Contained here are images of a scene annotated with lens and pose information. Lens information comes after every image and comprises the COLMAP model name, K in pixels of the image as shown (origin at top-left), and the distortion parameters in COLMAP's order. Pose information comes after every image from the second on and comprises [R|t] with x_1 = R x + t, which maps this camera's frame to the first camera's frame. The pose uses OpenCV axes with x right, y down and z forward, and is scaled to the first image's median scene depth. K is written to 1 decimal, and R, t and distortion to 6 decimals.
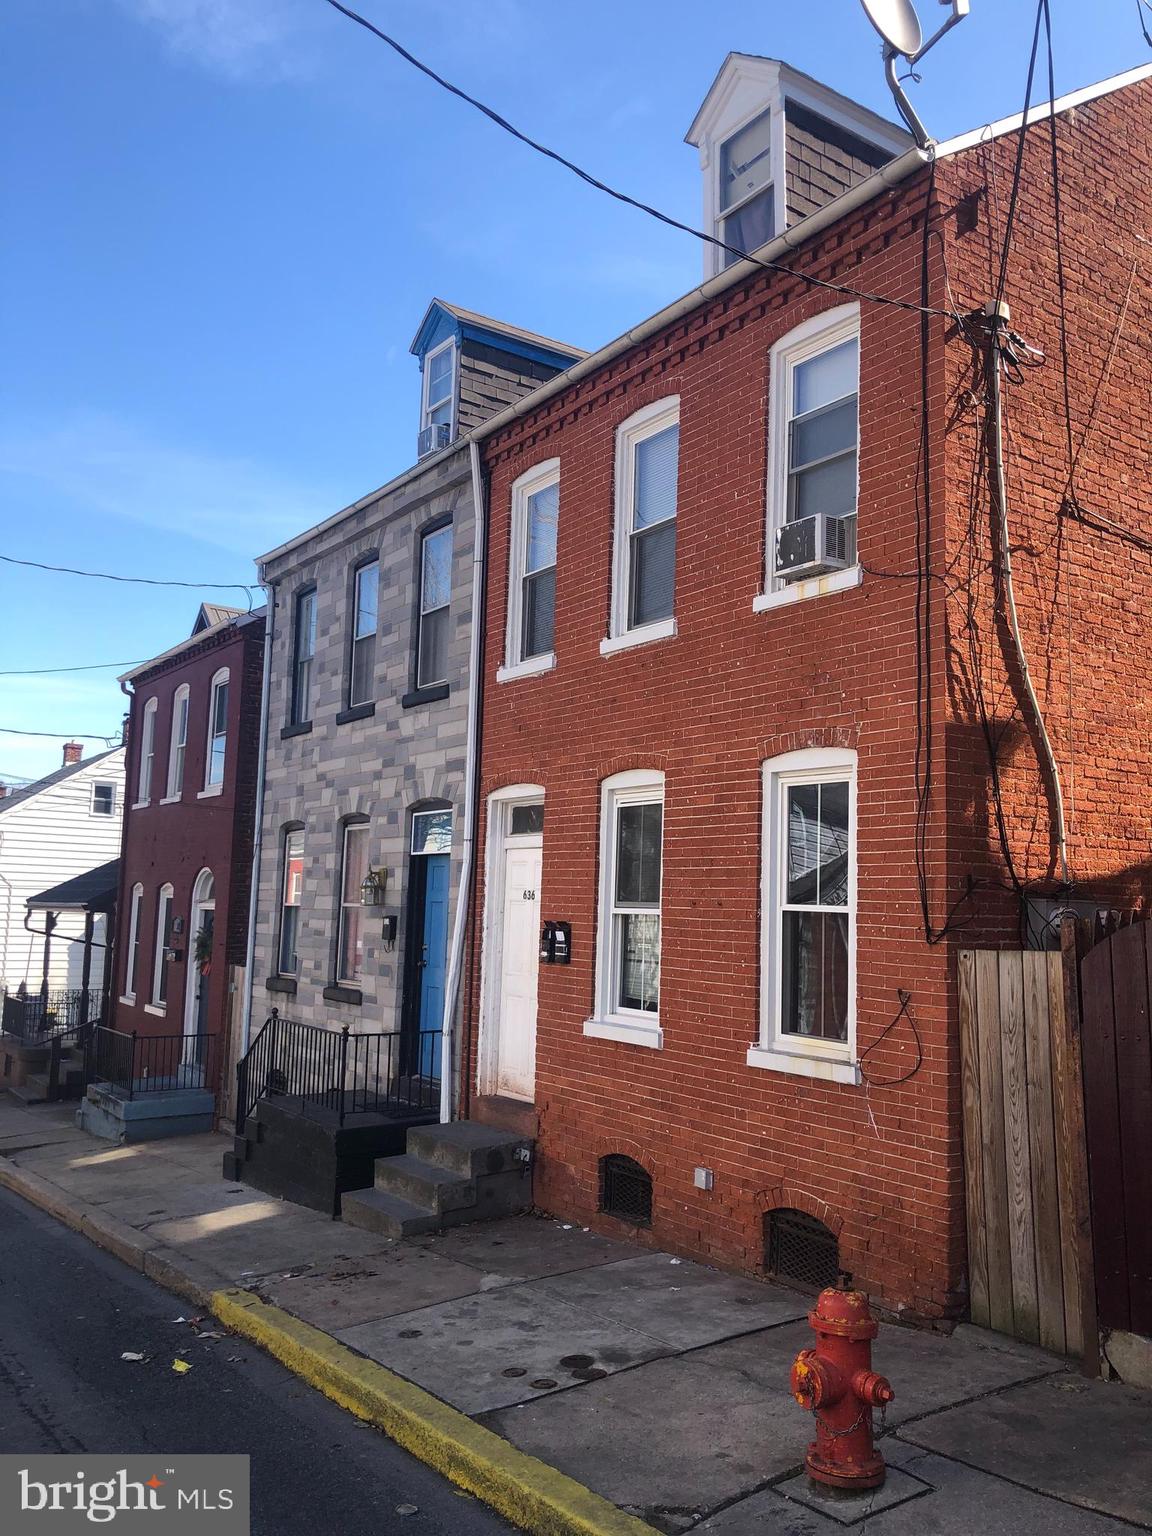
lens RADIAL K [[1234.0, 0, 576.0], [0, 1234.0, 768.0], [0, 0, 1]] dist [0.032582, -0.009598]
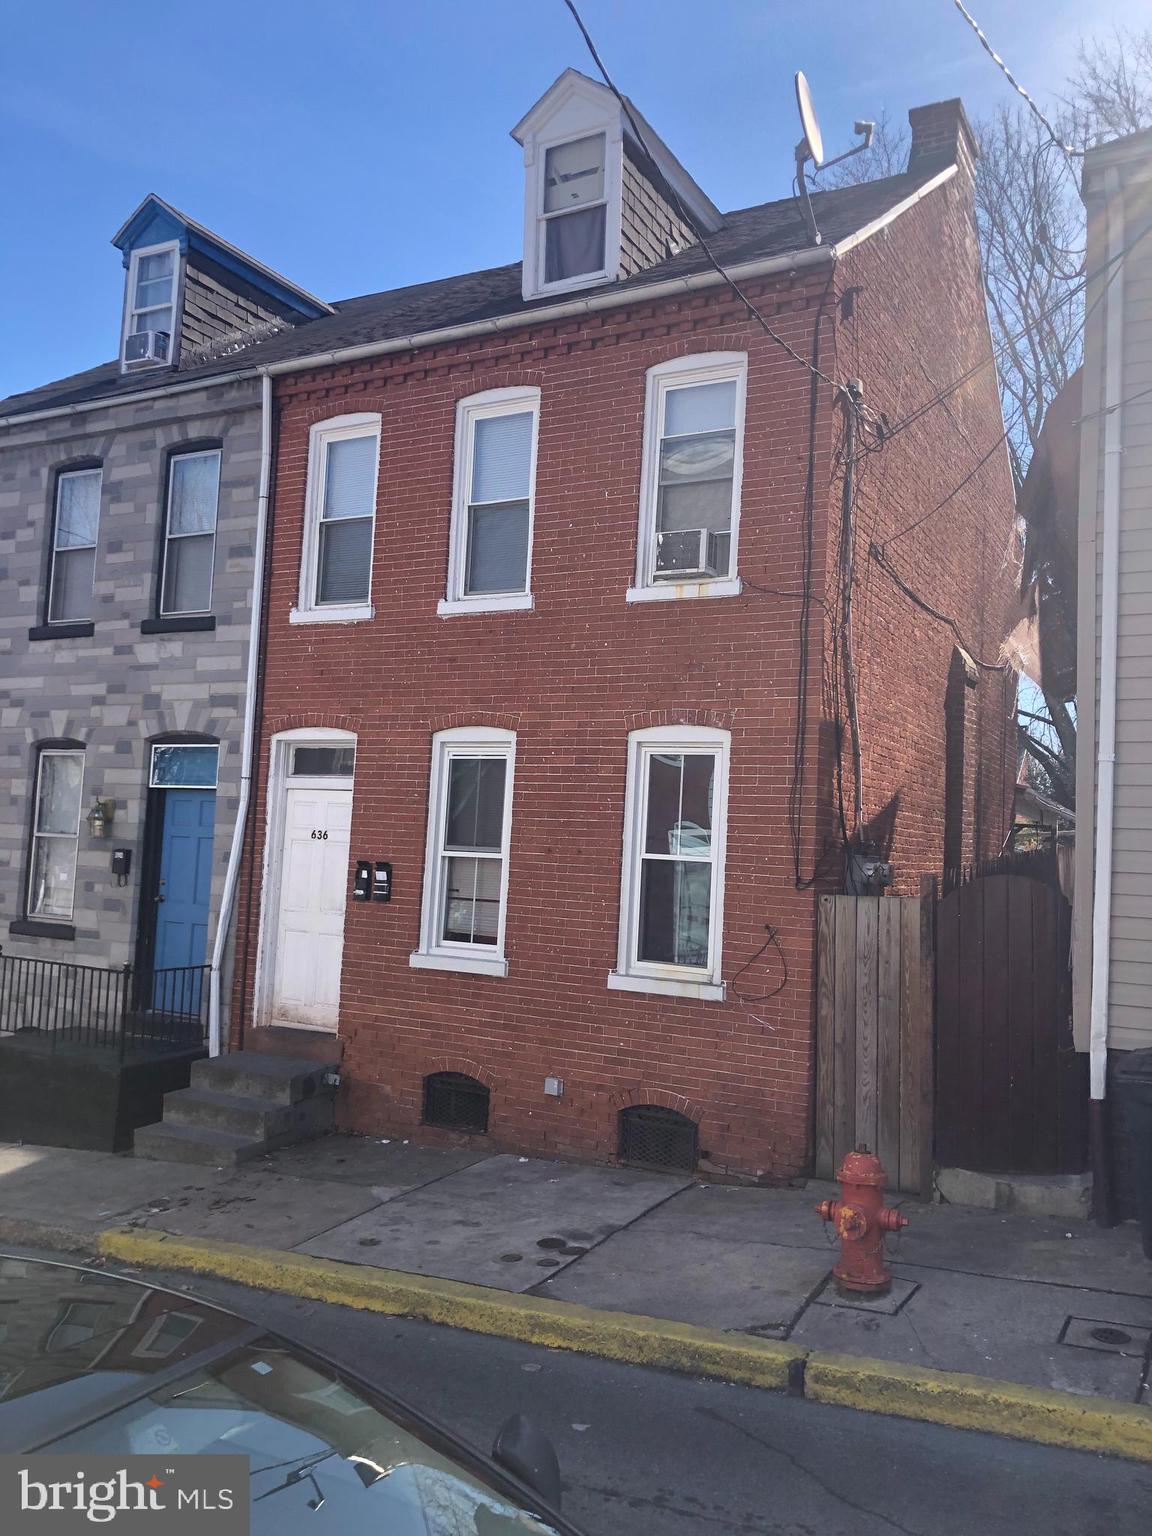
lens RADIAL K [[1219.9, 0, 576.0], [0, 1219.9, 768.0], [0, 0, 1]] dist [0.121296, -0.285374]
pose [[0.900549, 0.045747, 0.432340, -0.371255], [-0.072243, 0.996369, 0.045051, -0.018344], [-0.428710, -0.071804, 0.900584, -0.022315]]
